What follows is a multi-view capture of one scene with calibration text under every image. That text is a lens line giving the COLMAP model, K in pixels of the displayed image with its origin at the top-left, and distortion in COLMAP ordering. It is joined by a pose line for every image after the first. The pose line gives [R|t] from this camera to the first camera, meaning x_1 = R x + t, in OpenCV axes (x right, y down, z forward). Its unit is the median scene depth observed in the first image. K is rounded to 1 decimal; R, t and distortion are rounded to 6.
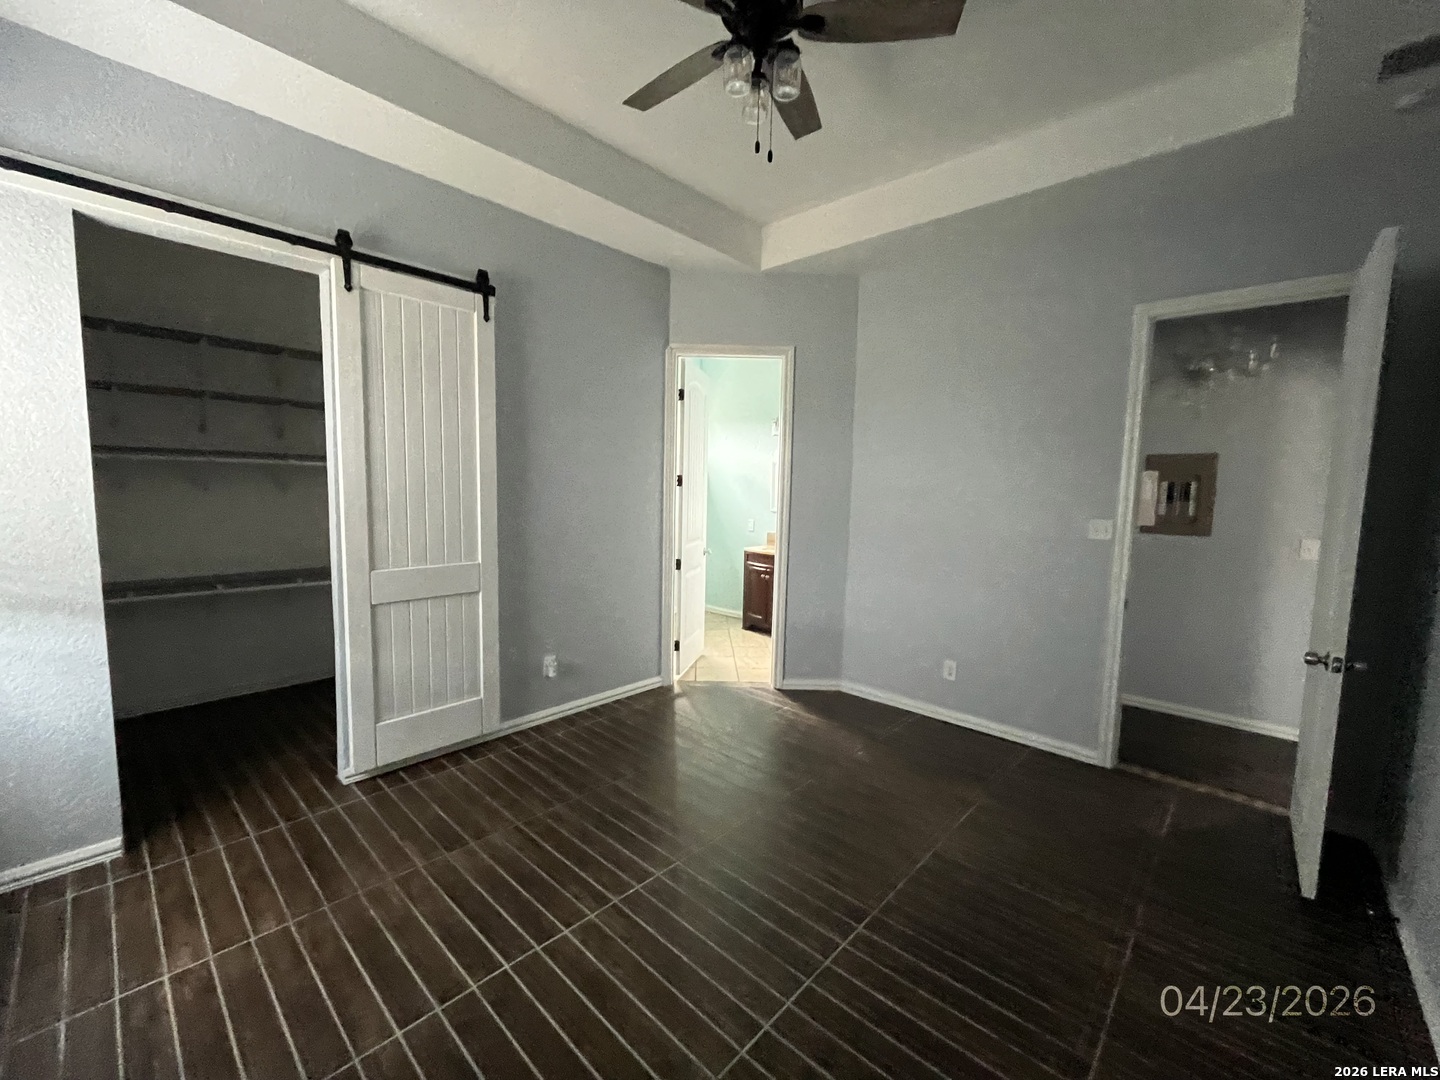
lens RADIAL K [[589.2, 0, 717.3], [0, 589.2, 548.1], [0, 0, 1]] dist [-0.002217, -0.000003]
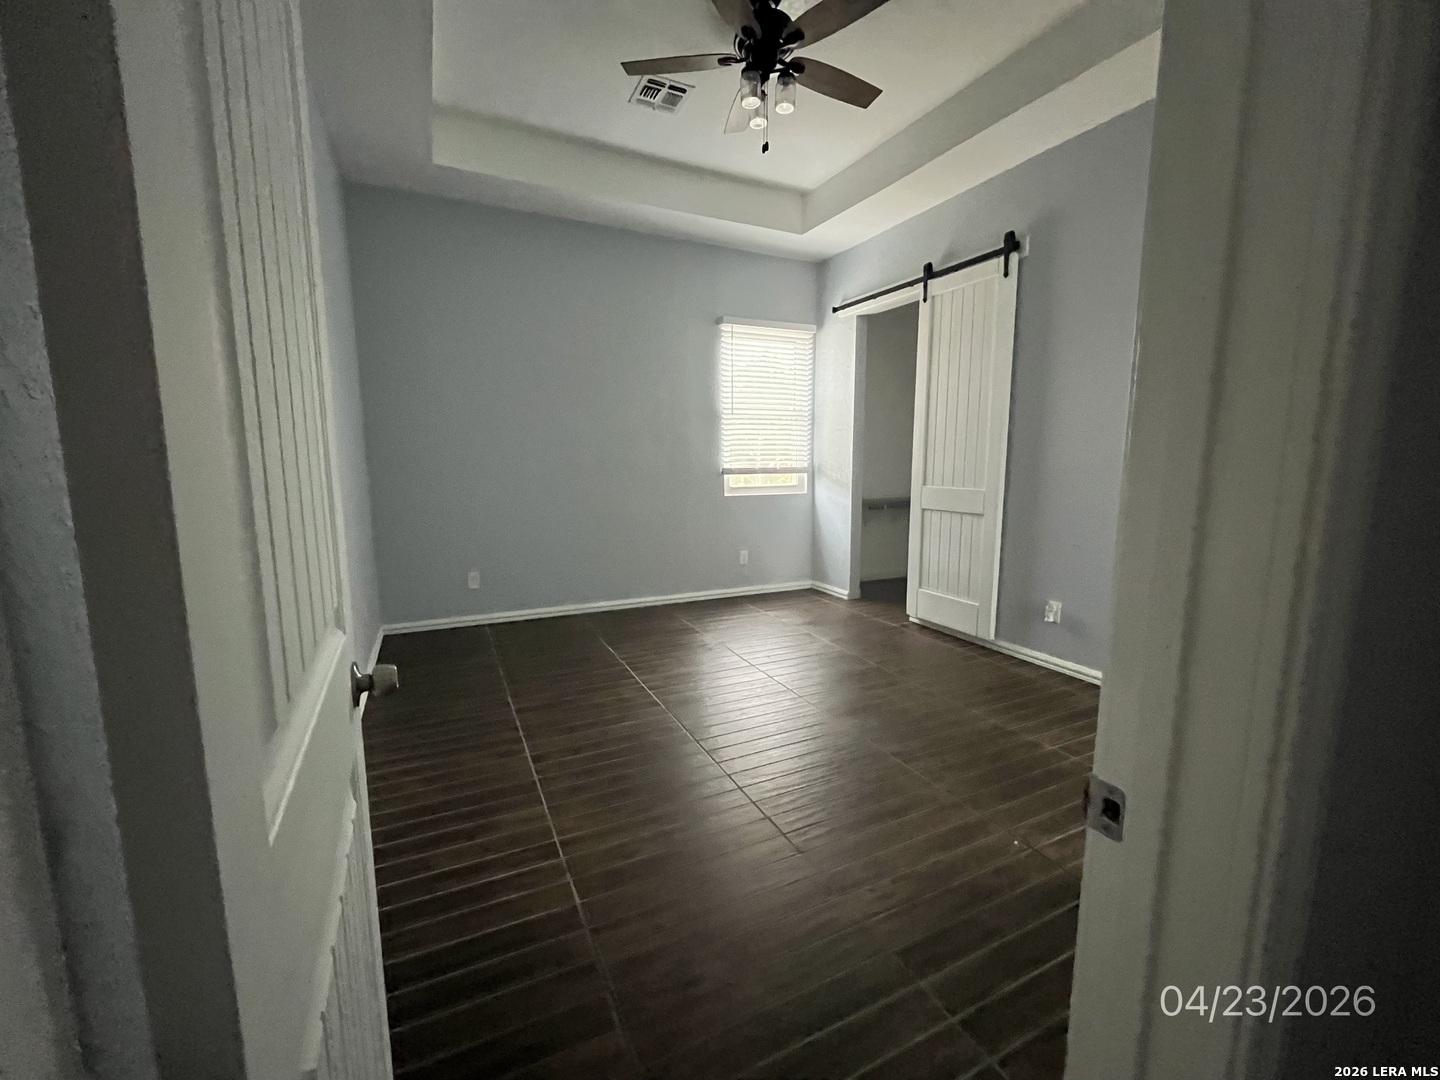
lens RADIAL K [[589.2, 0, 714.4], [0, 589.2, 531.8], [0, 0, 1]] dist [-0.002217, -0.000003]
pose [[-0.361798, 0.116335, -0.924969, 0.950575], [-0.088076, 0.983480, 0.158145, -0.034755], [0.928087, 0.138684, -0.345575, 0.975350]]
